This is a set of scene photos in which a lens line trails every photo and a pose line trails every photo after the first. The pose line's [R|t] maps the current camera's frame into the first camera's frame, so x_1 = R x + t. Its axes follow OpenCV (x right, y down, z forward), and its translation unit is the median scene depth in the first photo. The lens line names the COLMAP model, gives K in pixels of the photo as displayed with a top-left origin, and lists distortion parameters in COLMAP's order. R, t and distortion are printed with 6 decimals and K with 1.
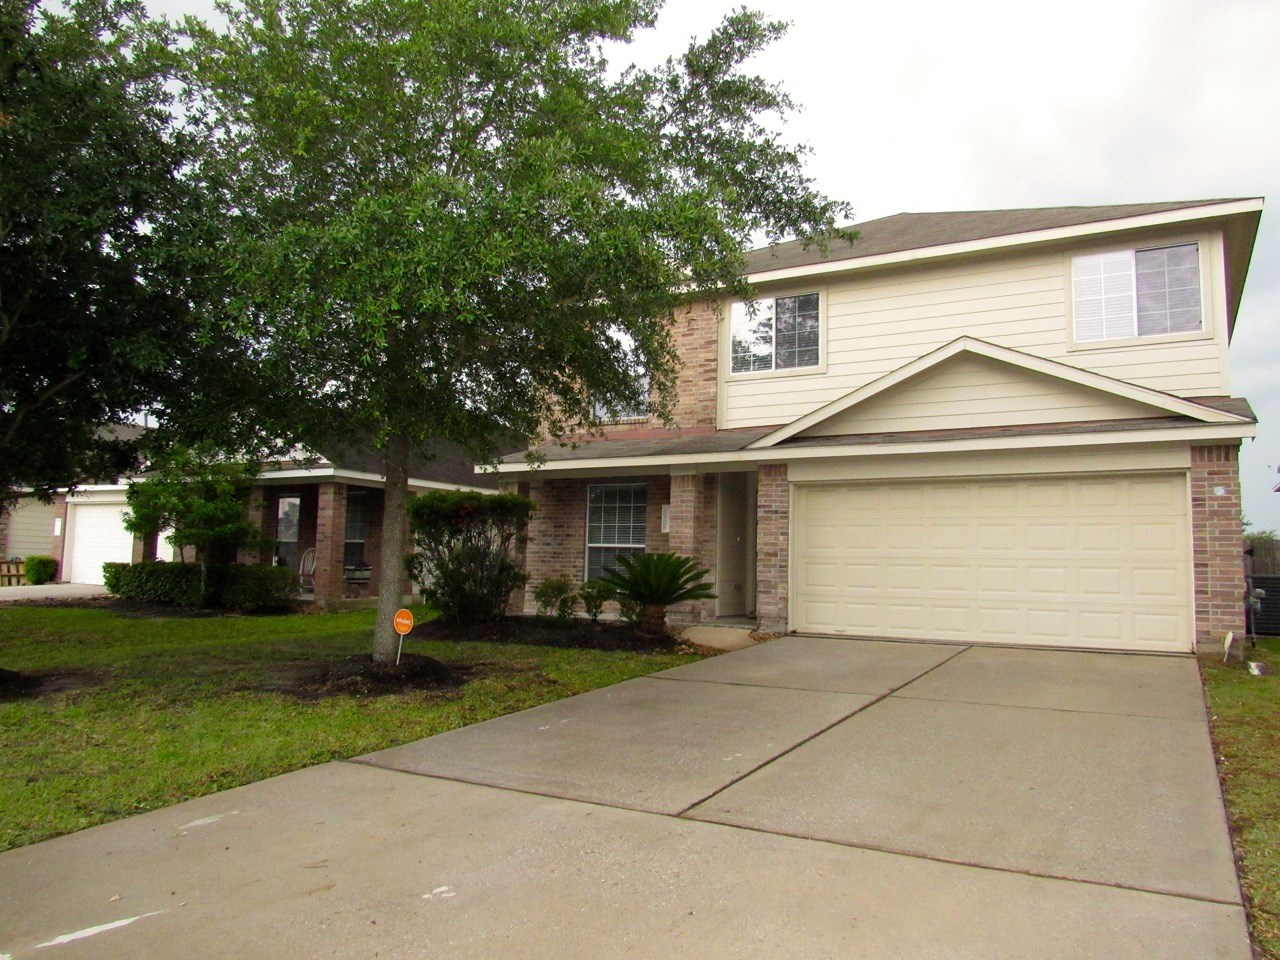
lens RADIAL K [[913.9, 0, 640.0], [0, 913.9, 480.0], [0, 0, 1]] dist [-0.032584, 0.003165]
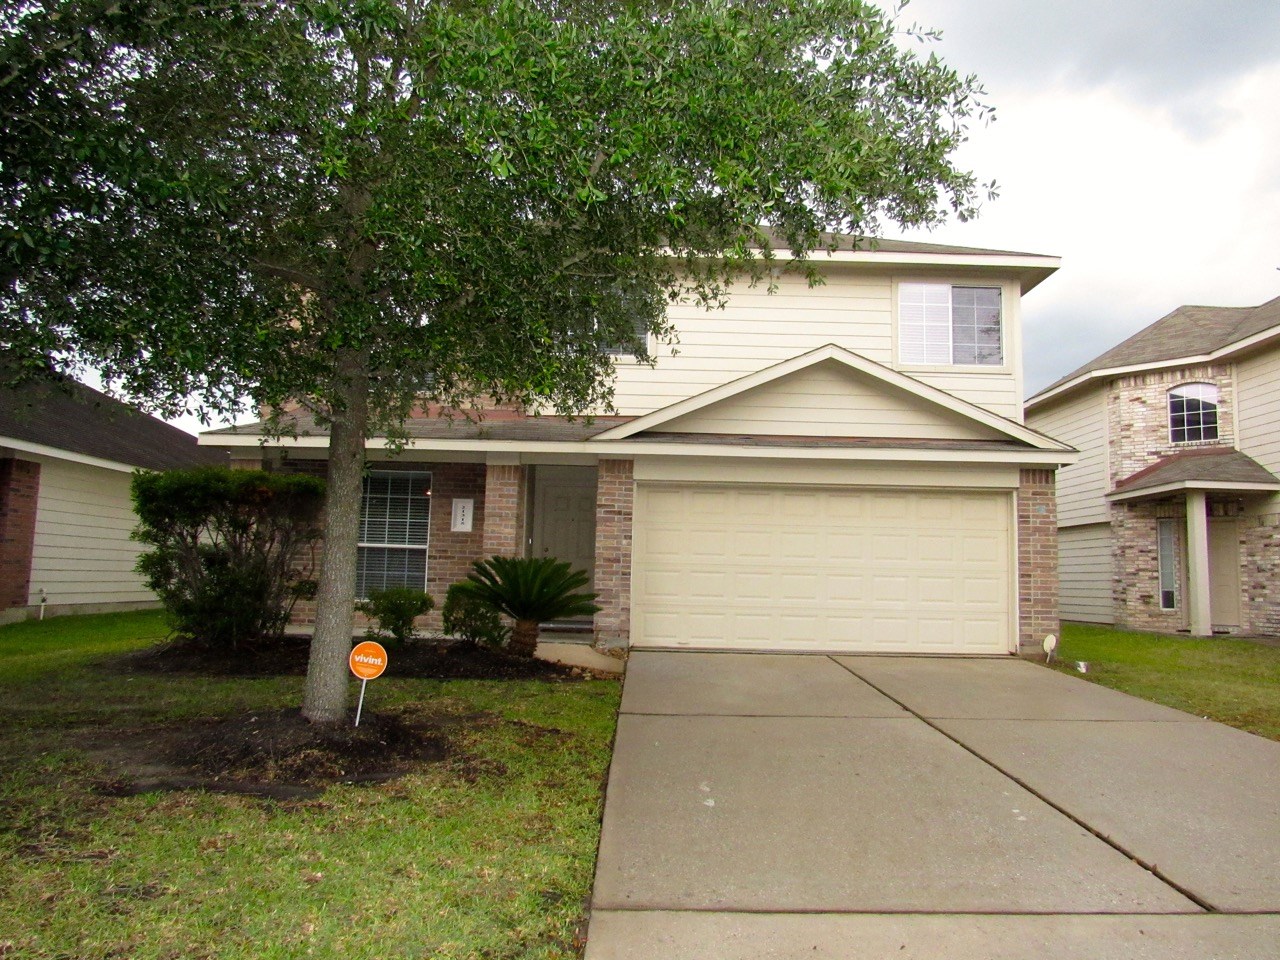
lens RADIAL K [[913.9, 0, 640.0], [0, 913.9, 480.0], [0, 0, 1]] dist [-0.032584, 0.003165]
pose [[0.865062, 0.053776, 0.498774, -0.285985], [-0.054205, 0.998437, -0.013637, 0.014066], [-0.498728, -0.015239, 0.866625, 0.214116]]
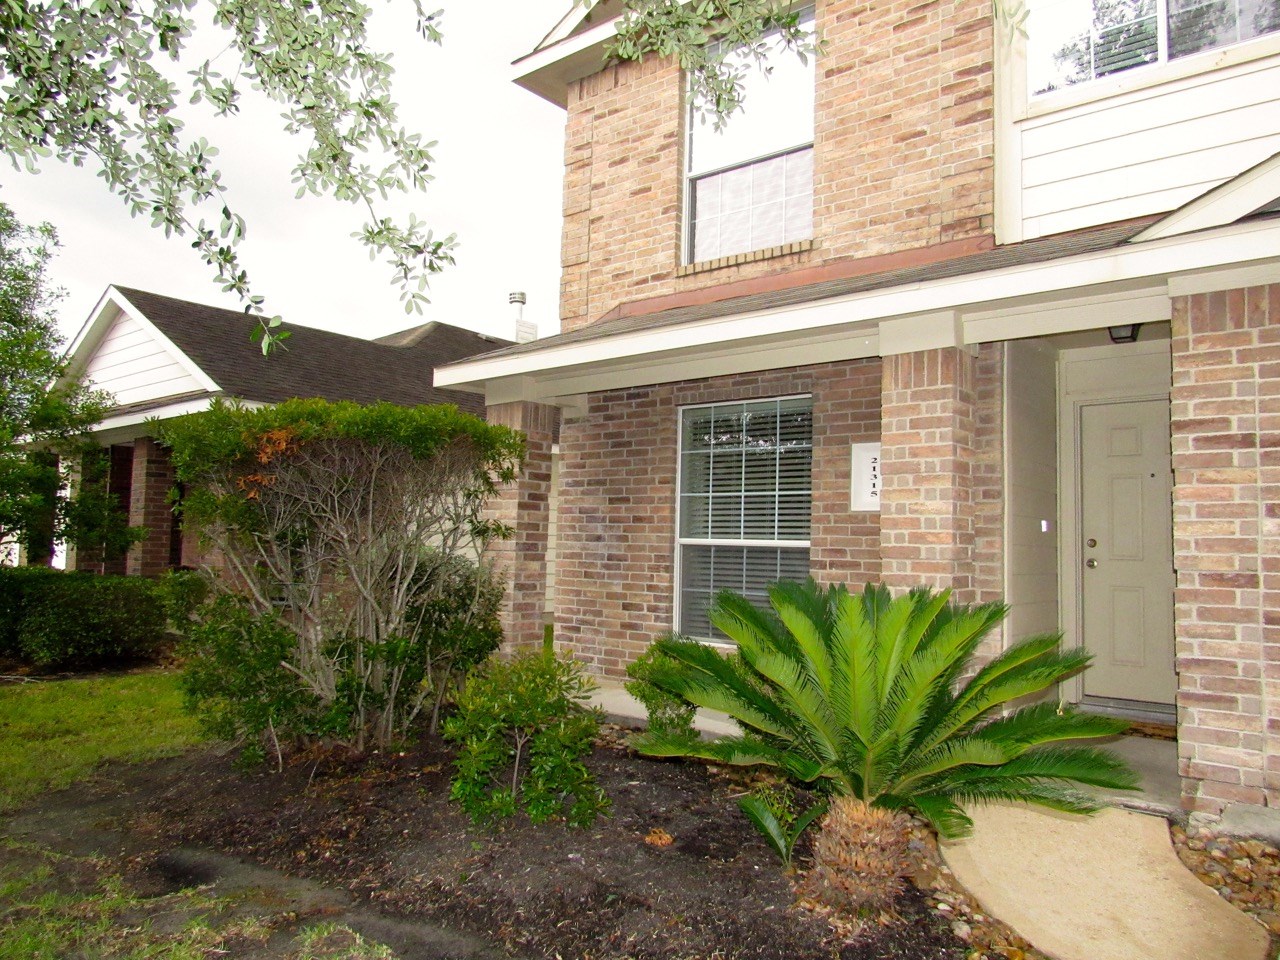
lens RADIAL K [[913.9, 0, 640.0], [0, 913.9, 480.0], [0, 0, 1]] dist [-0.032584, 0.003165]
pose [[0.986719, -0.011824, -0.162008, -0.003660], [0.014876, 0.999734, 0.017641, 0.040285], [0.161756, -0.019816, 0.986632, 0.673721]]
